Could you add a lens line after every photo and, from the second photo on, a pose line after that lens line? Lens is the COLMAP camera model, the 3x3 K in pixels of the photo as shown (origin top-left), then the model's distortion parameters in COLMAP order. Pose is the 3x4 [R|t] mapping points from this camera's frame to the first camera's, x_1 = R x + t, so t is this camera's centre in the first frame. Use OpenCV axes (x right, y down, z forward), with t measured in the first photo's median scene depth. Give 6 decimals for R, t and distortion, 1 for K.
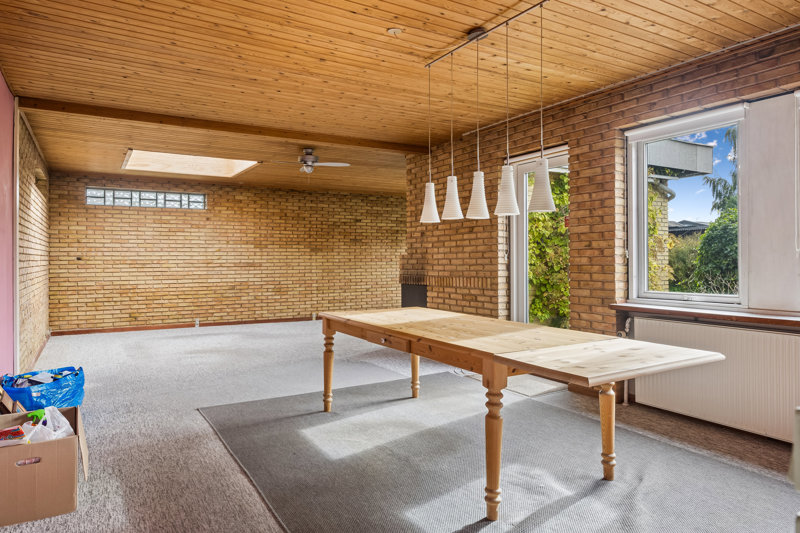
lens RADIAL K [[524.2, 0, 400.4], [0, 524.2, 263.4], [0, 0, 1]] dist [0.000196, -0.000159]
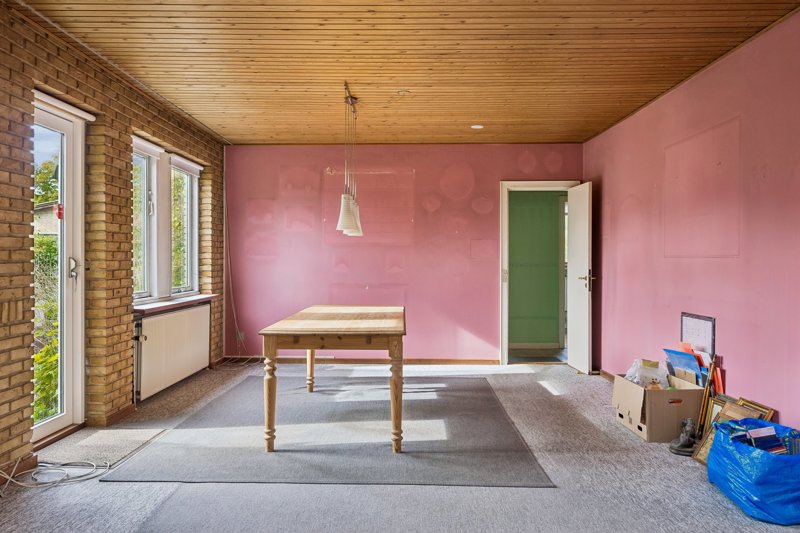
lens RADIAL K [[693.1, 0, 400.9], [0, 693.1, 265.0], [0, 0, 1]] dist [-0.001258, -0.000240]
pose [[-0.859232, -0.007321, 0.511534, -0.758633], [0.001917, 0.999844, 0.017531, -0.027785], [-0.511583, 0.016044, -0.859084, 2.107600]]
